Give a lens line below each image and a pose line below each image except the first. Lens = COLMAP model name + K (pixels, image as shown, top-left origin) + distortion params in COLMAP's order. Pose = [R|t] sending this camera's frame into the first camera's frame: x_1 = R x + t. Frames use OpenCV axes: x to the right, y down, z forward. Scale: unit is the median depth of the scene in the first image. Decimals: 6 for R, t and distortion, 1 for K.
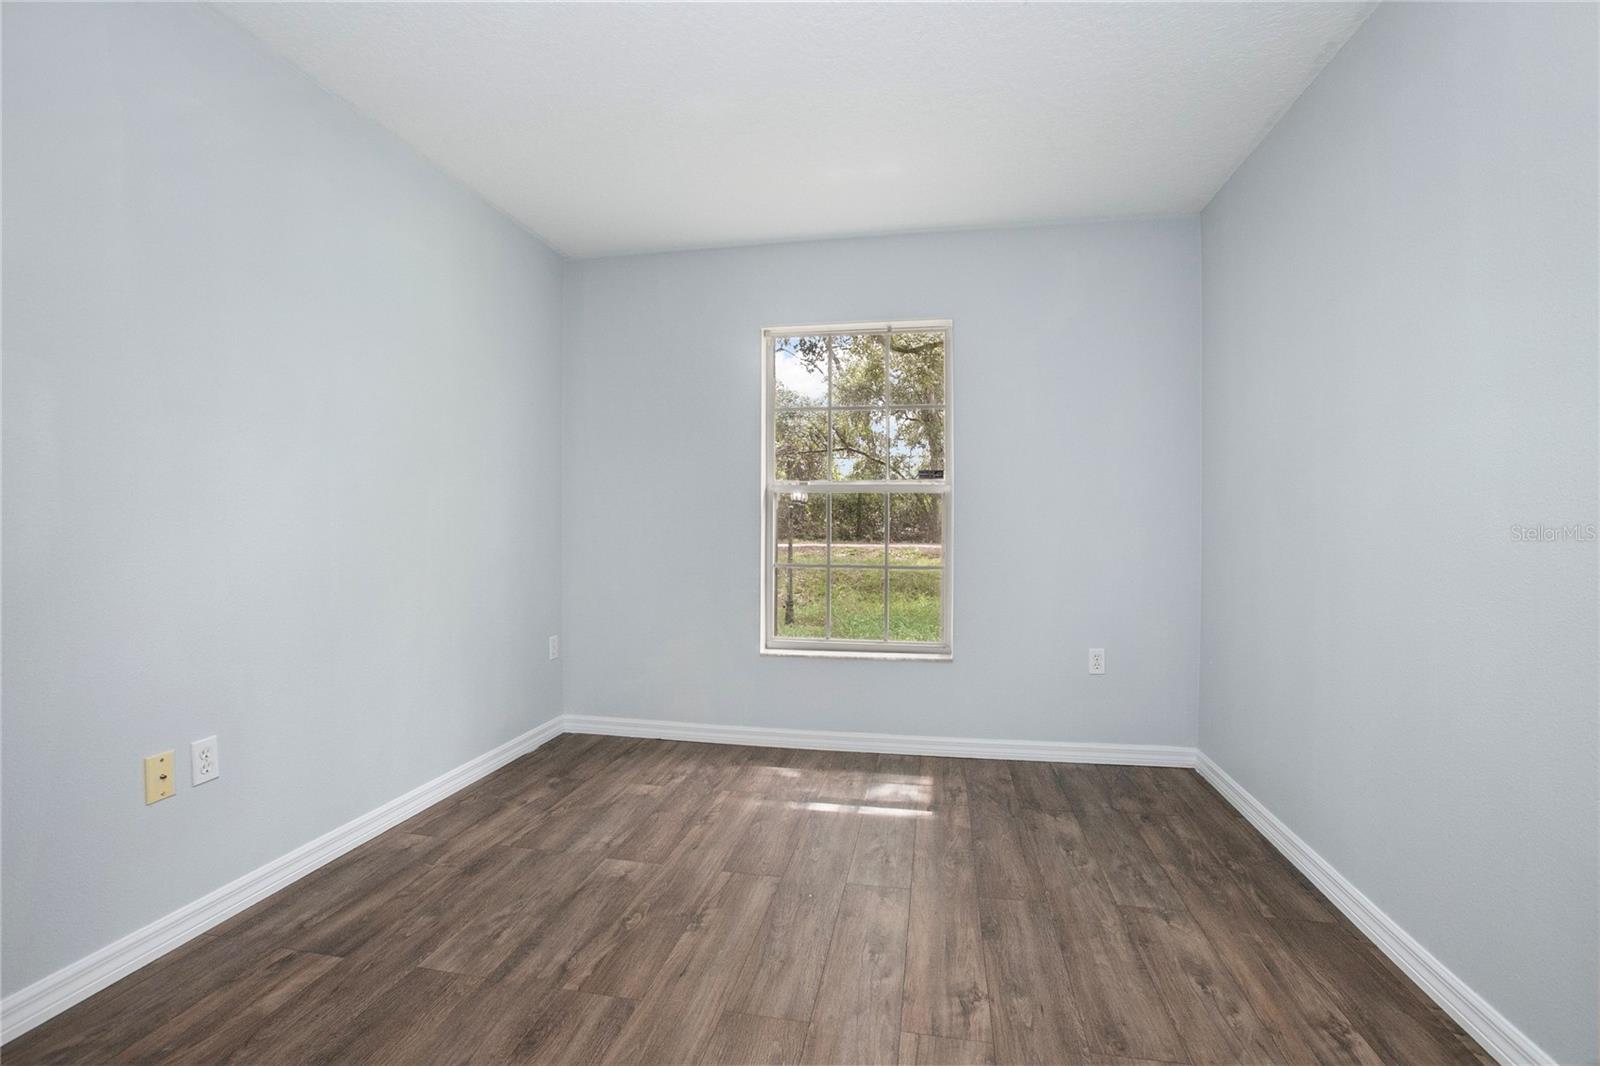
lens RADIAL K [[733.9, 0, 797.2], [0, 733.9, 526.7], [0, 0, 1]] dist [-0.078845, 0.028731]
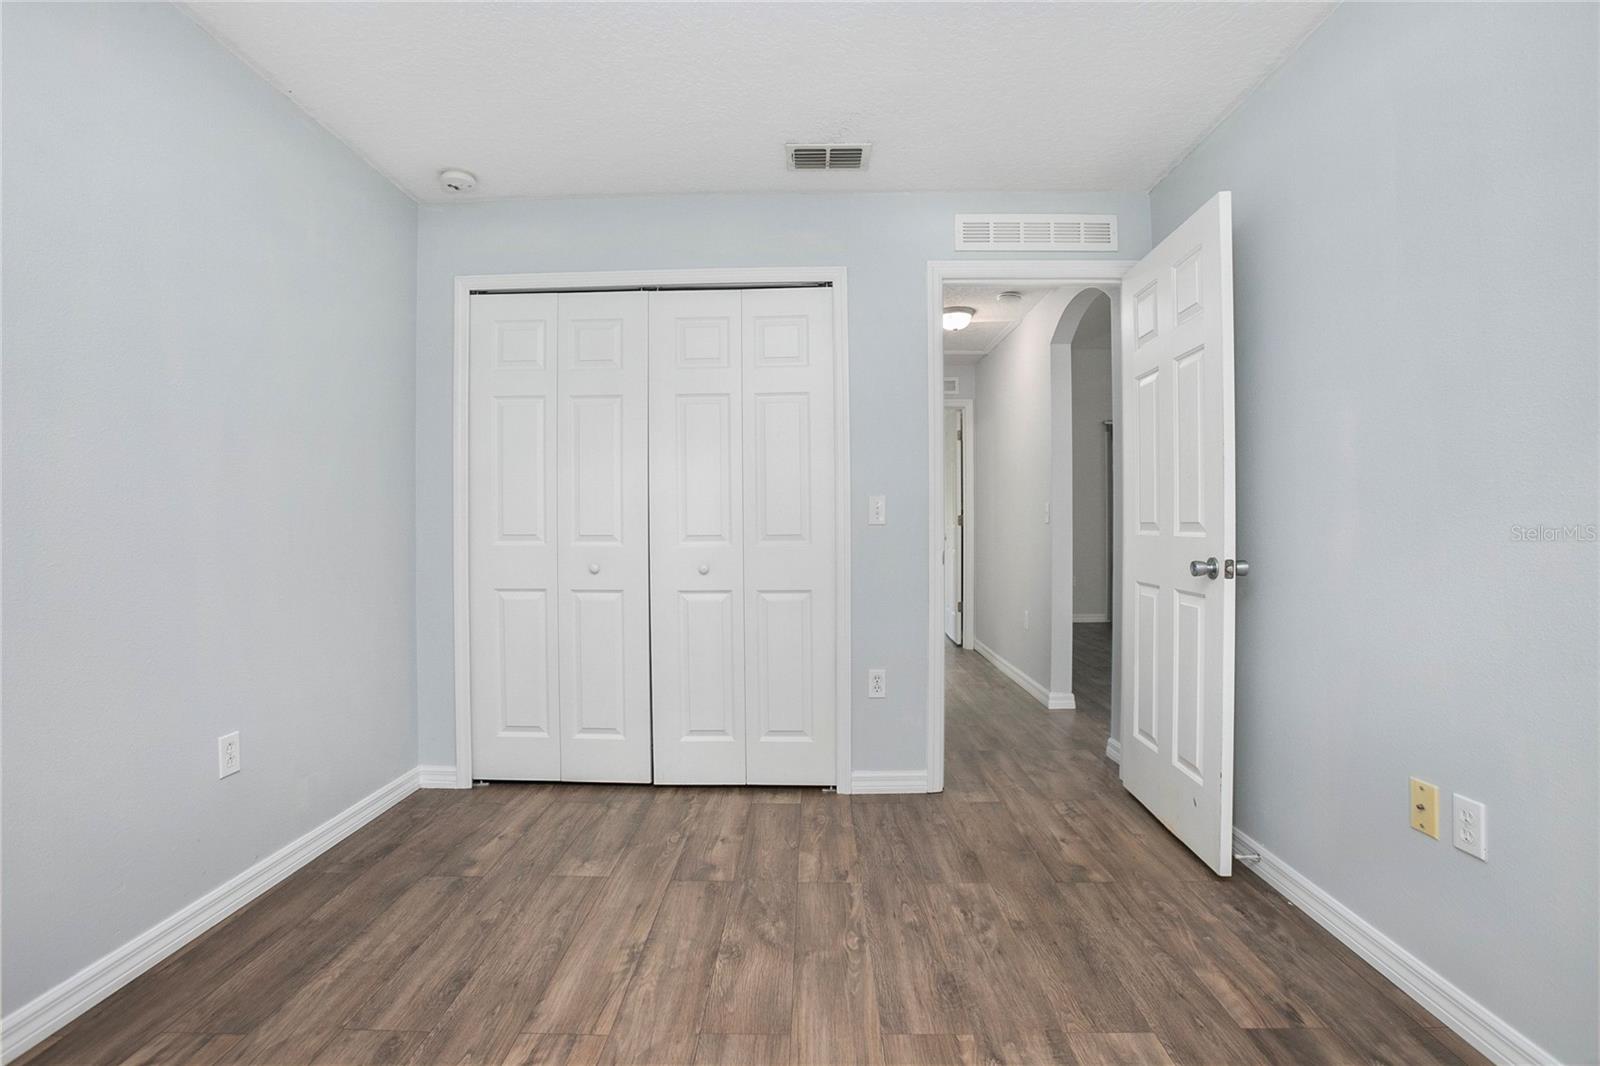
lens RADIAL K [[733.9, 0, 797.2], [0, 733.9, 526.7], [0, 0, 1]] dist [-0.078845, 0.028731]
pose [[-0.986821, -0.001227, -0.161811, 0.044594], [-0.003109, 0.999930, 0.011377, -0.016243], [0.161786, 0.011730, -0.986756, 1.979881]]
